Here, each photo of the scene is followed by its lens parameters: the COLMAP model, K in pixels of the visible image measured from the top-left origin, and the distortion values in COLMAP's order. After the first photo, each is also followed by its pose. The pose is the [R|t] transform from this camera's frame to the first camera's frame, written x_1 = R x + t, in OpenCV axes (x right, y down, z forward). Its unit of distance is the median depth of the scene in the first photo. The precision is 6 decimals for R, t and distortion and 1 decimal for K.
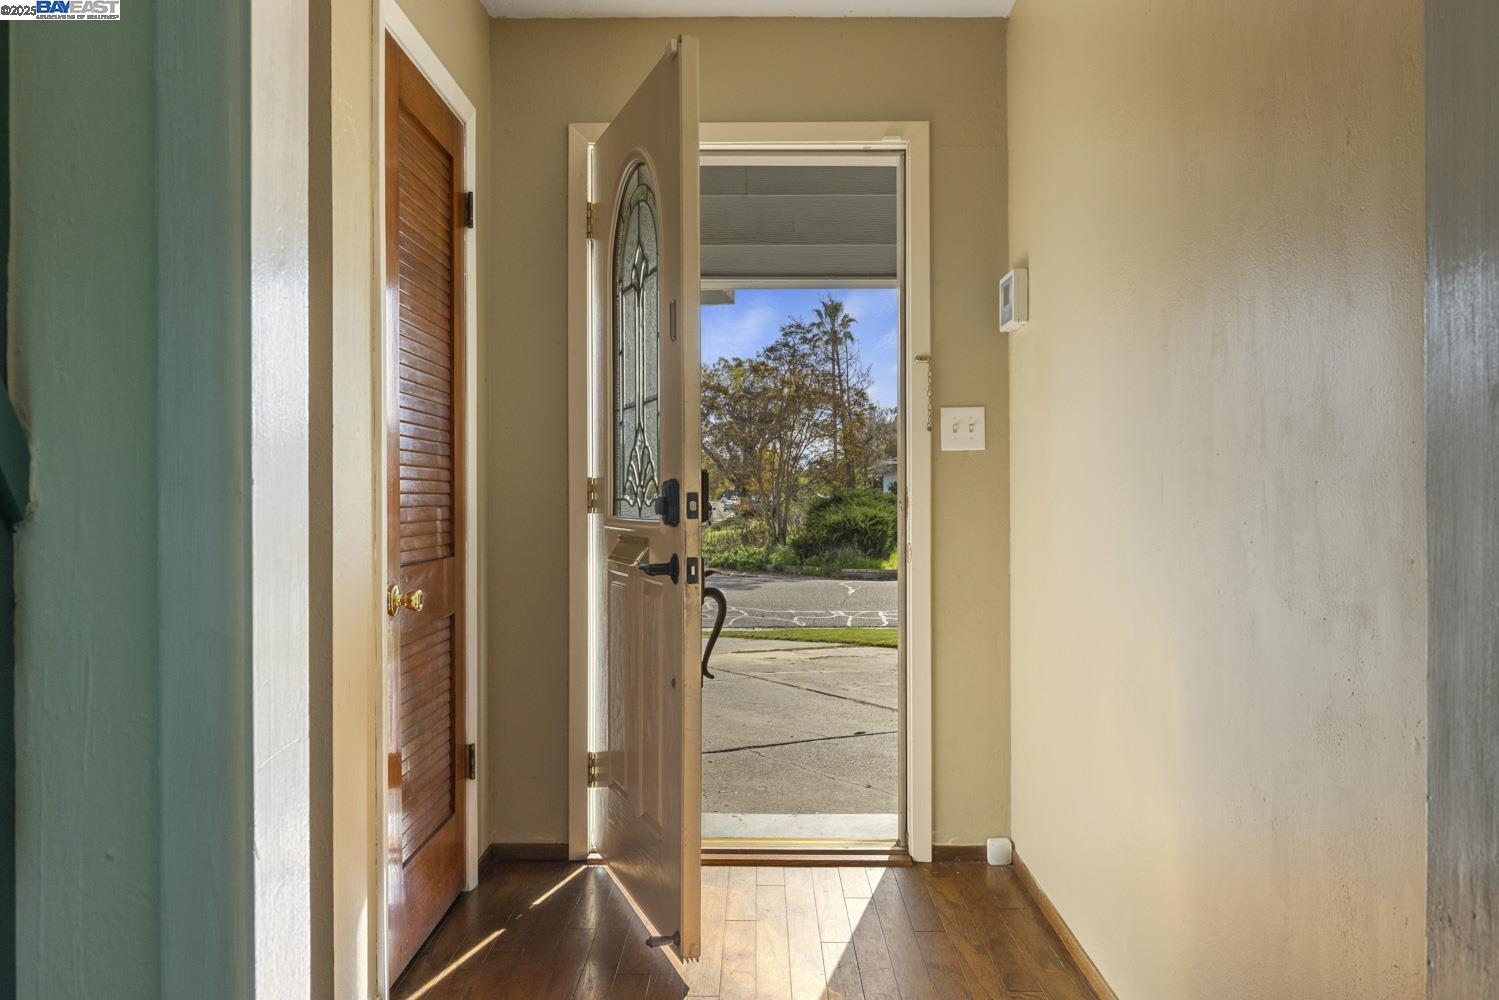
lens RADIAL K [[1202.5, 0, 747.0], [0, 1202.5, 495.7], [0, 0, 1]] dist [-0.011711, -0.001084]
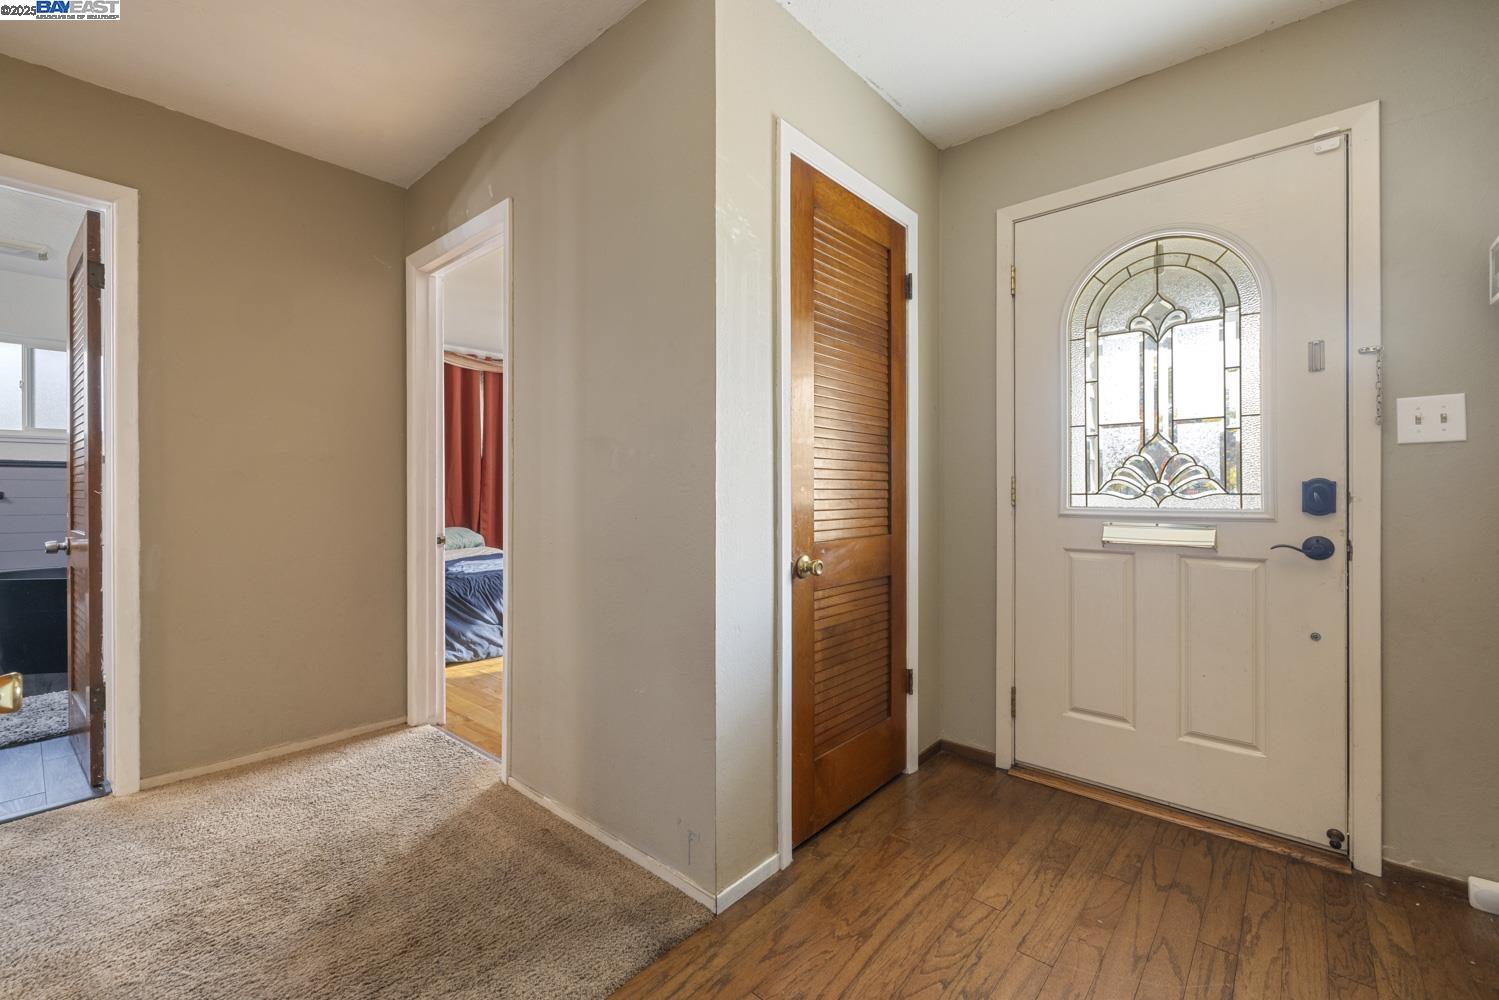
lens RADIAL K [[630.6, 0, 749.9], [0, 630.6, 492.5], [0, 0, 1]] dist [-0.001340, 0.001206]
pose [[0.762764, 0.000053, -0.646676, 0.102233], [-0.000837, 0.999999, -0.000906, 0.002567], [0.646676, 0.001232, 0.762764, 0.316807]]
